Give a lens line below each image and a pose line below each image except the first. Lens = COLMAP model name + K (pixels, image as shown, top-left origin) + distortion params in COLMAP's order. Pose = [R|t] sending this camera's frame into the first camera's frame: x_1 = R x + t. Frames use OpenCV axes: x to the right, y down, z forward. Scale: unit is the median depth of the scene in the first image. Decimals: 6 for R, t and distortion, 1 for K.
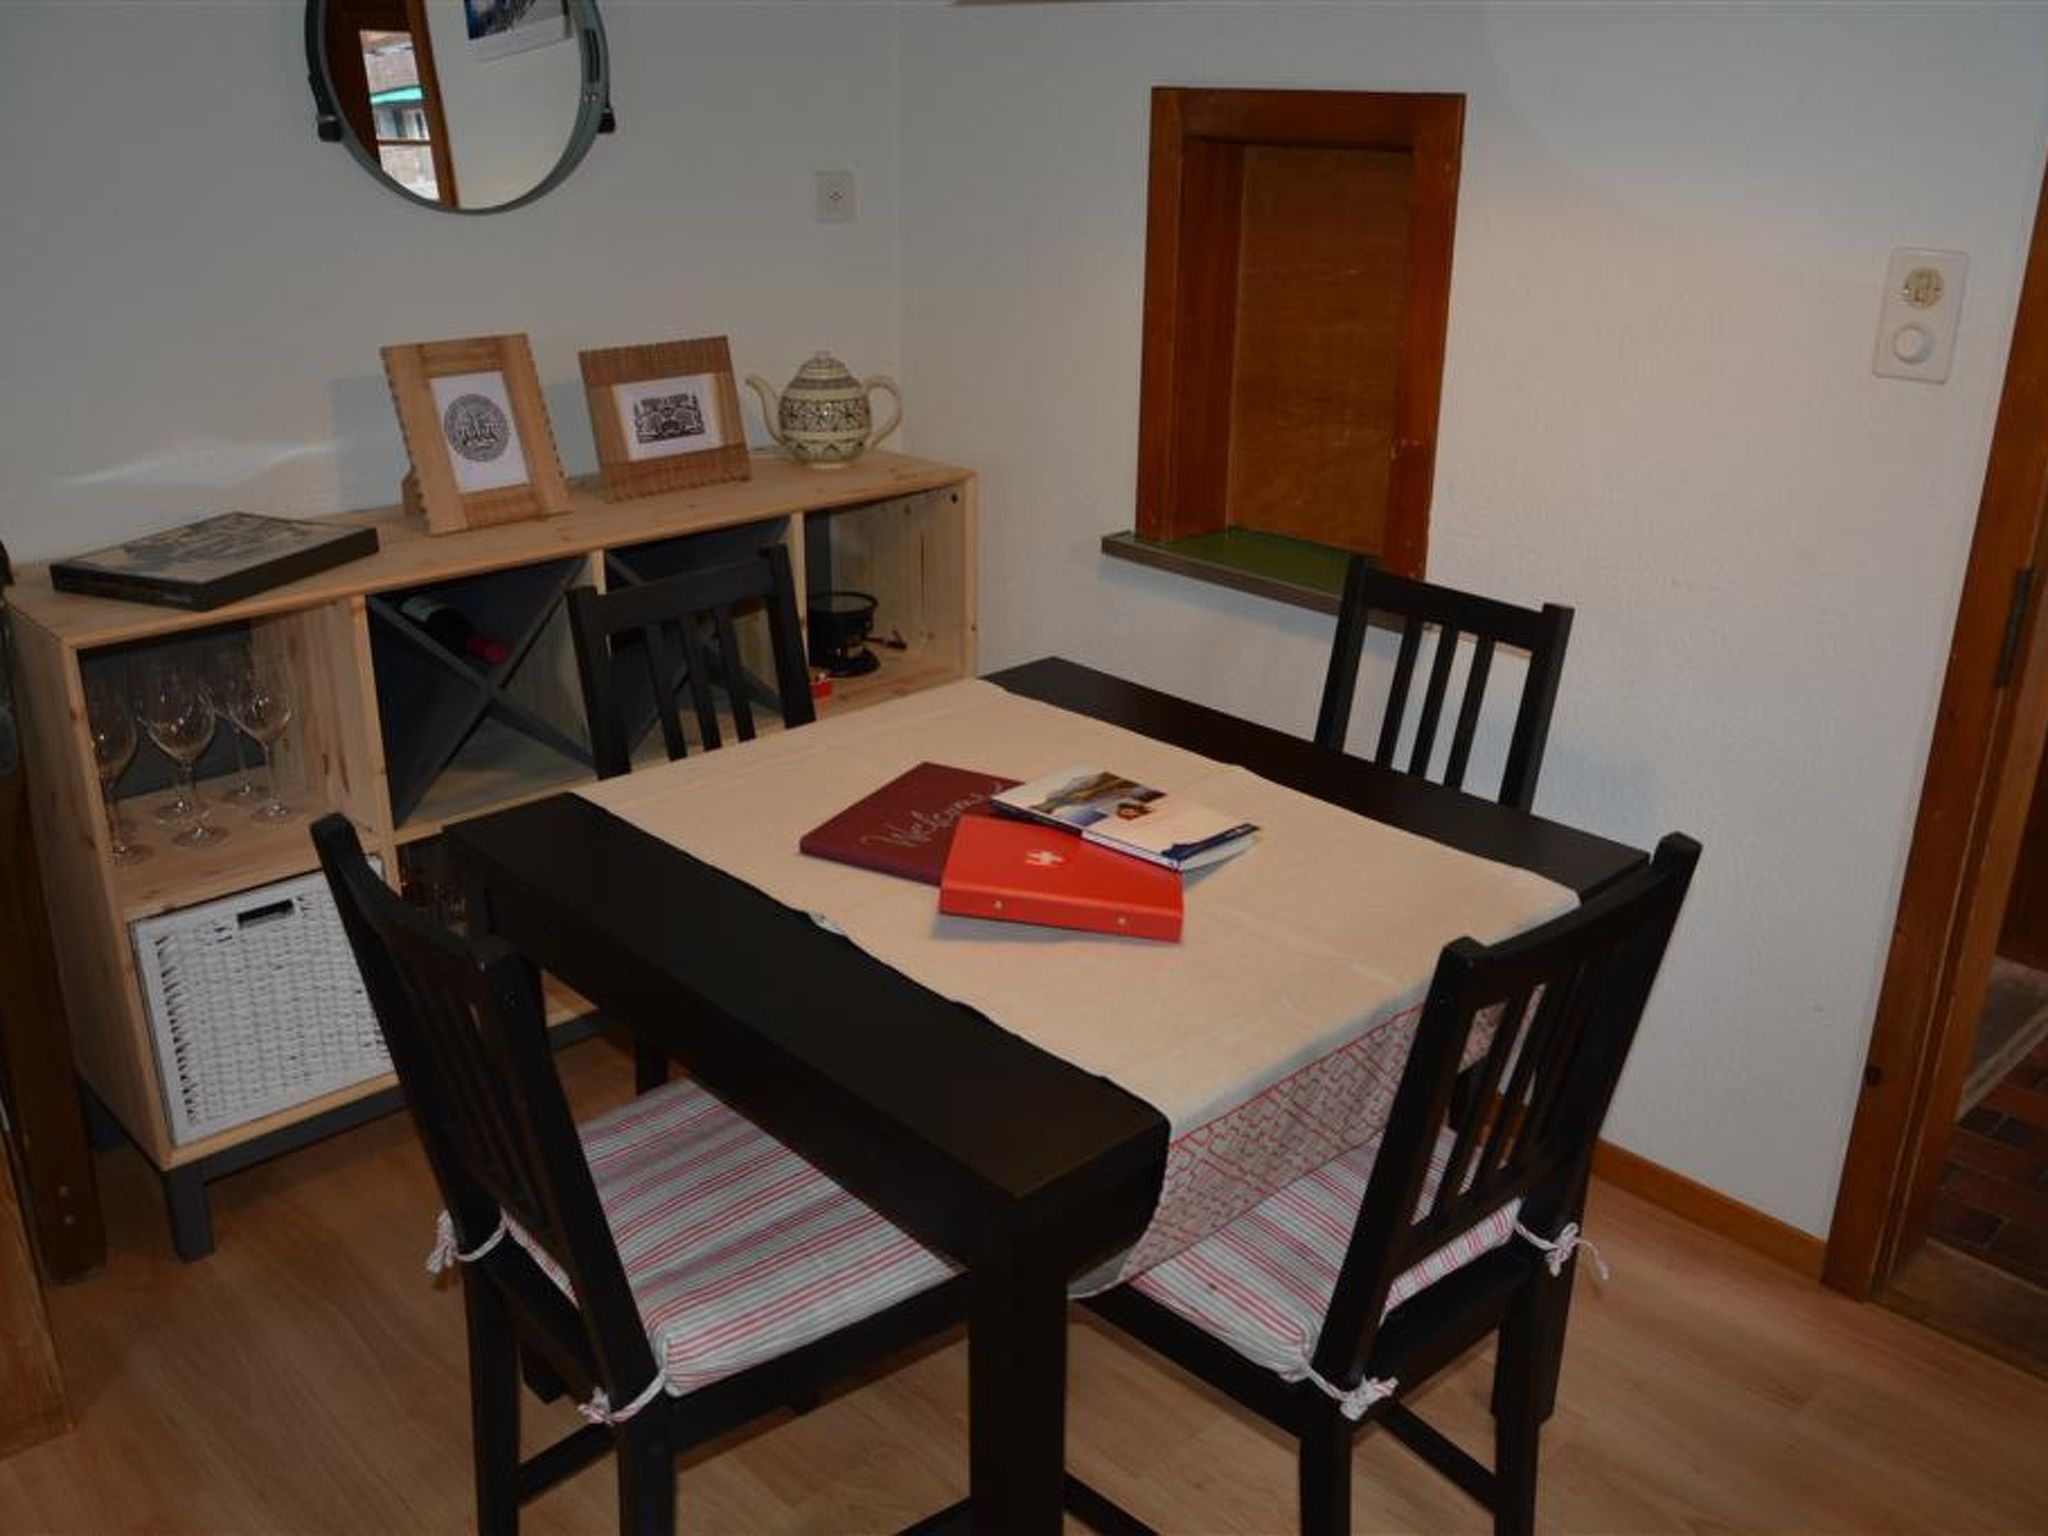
lens RADIAL K [[1769.5, 0, 1029.7], [0, 1769.5, 773.0], [0, 0, 1]] dist [-0.044006, -0.000686]
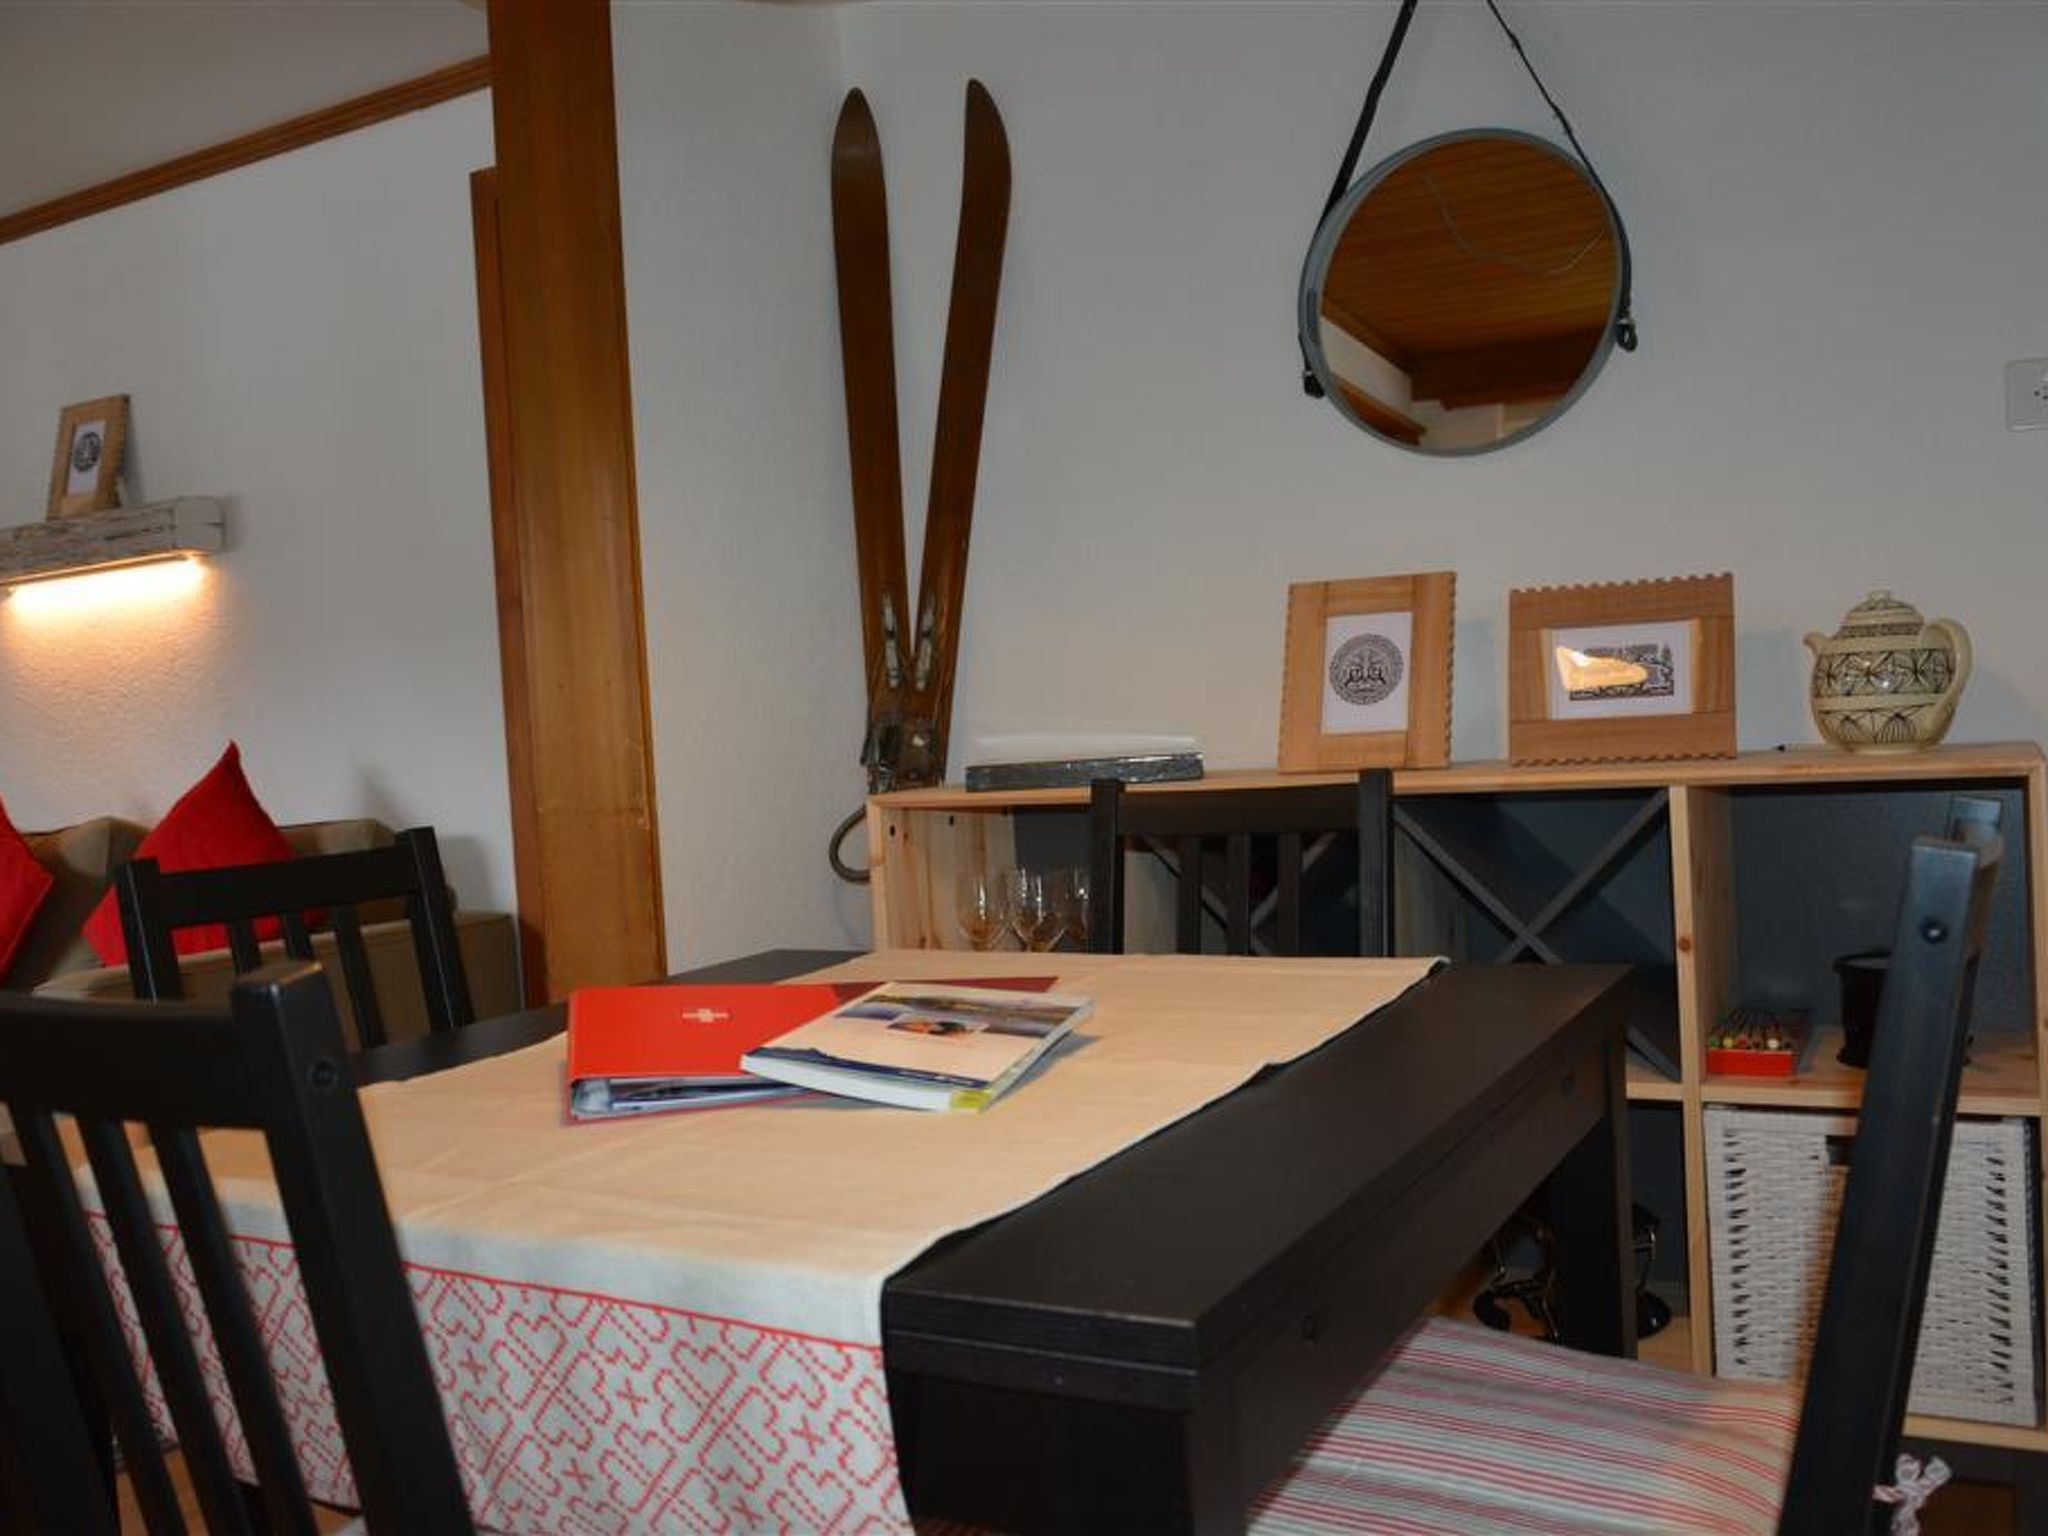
lens RADIAL K [[1769.5, 0, 1029.7], [0, 1769.5, 773.0], [0, 0, 1]] dist [-0.044006, -0.000686]
pose [[0.303978, 0.009481, -0.952632, 0.501738], [-0.286788, 0.954477, -0.082012, -0.019359], [0.908488, 0.298133, 0.292859, 0.583745]]
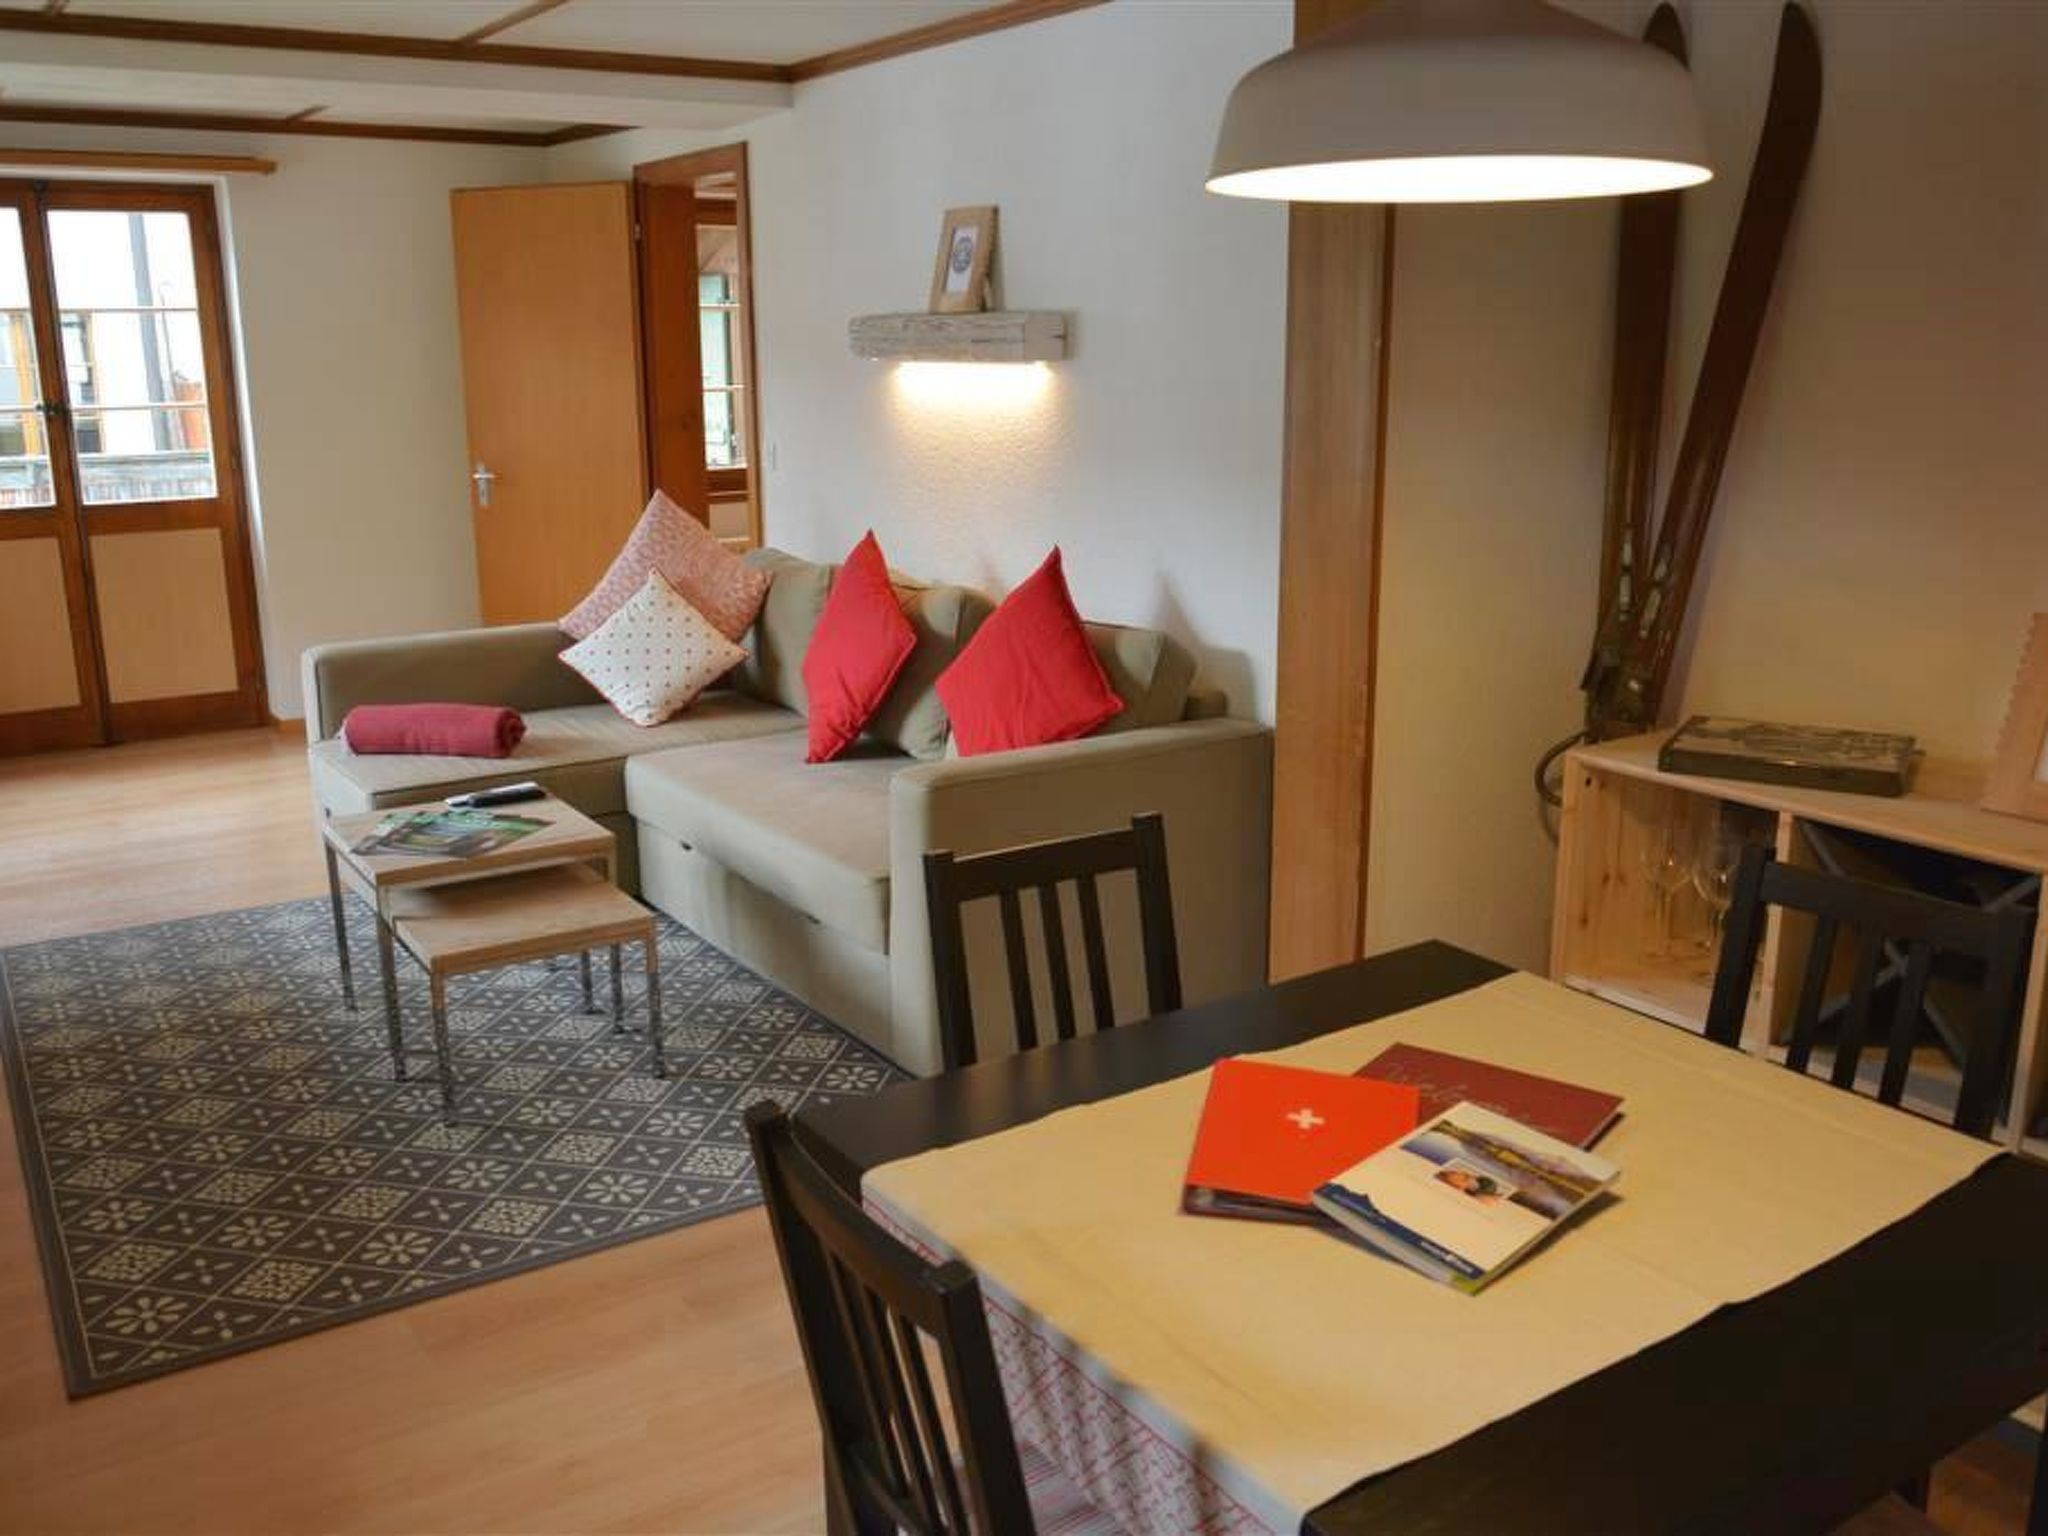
lens RADIAL K [[1769.5, 0, 1029.7], [0, 1769.5, 773.0], [0, 0, 1]] dist [-0.044006, -0.000686]
pose [[-0.158042, 0.233593, -0.959405, 0.605823], [-0.352585, 0.894213, 0.275801, -0.221276], [0.922338, 0.381859, -0.058962, 0.563546]]
